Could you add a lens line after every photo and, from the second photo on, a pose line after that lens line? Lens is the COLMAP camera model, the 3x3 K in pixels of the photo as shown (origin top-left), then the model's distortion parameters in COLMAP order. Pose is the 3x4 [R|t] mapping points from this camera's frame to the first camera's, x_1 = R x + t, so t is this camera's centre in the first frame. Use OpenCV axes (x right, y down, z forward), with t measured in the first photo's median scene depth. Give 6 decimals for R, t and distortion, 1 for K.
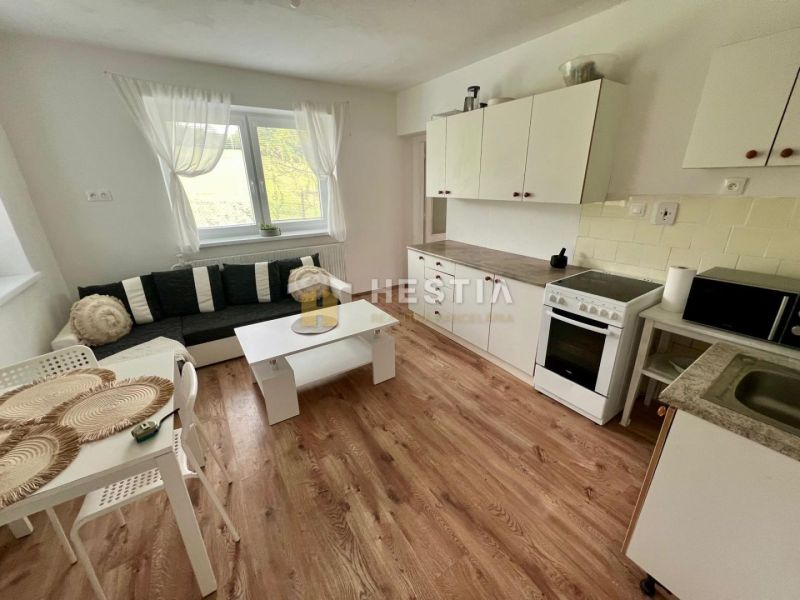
lens RADIAL K [[317.8, 0, 400.0], [0, 317.8, 303.1], [0, 0, 1]] dist [-0.005468, 0.000197]
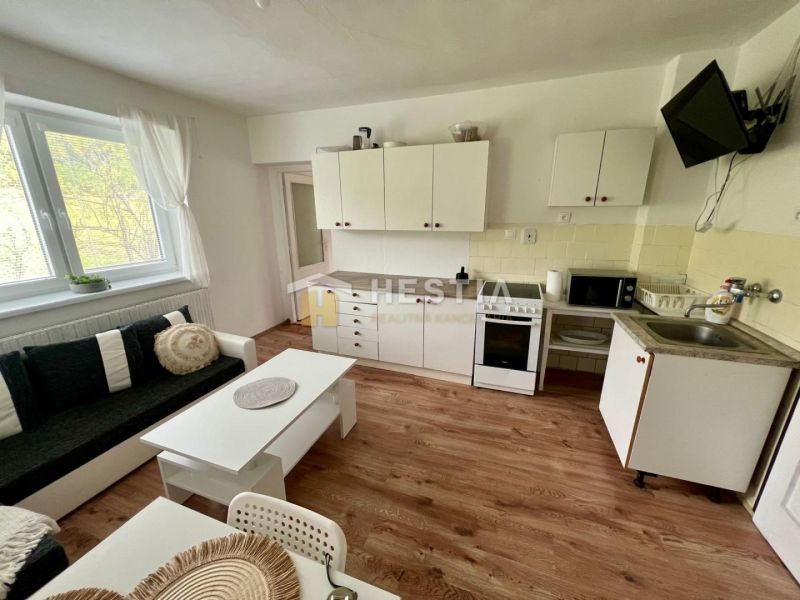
lens RADIAL K [[317.8, 0, 399.6], [0, 317.8, 302.4], [0, 0, 1]] dist [-0.005468, 0.000197]
pose [[0.802332, -0.156263, 0.576060, -0.471024], [0.207561, 0.977932, -0.023814, -0.068273], [-0.559626, 0.138674, 0.817061, 0.170804]]
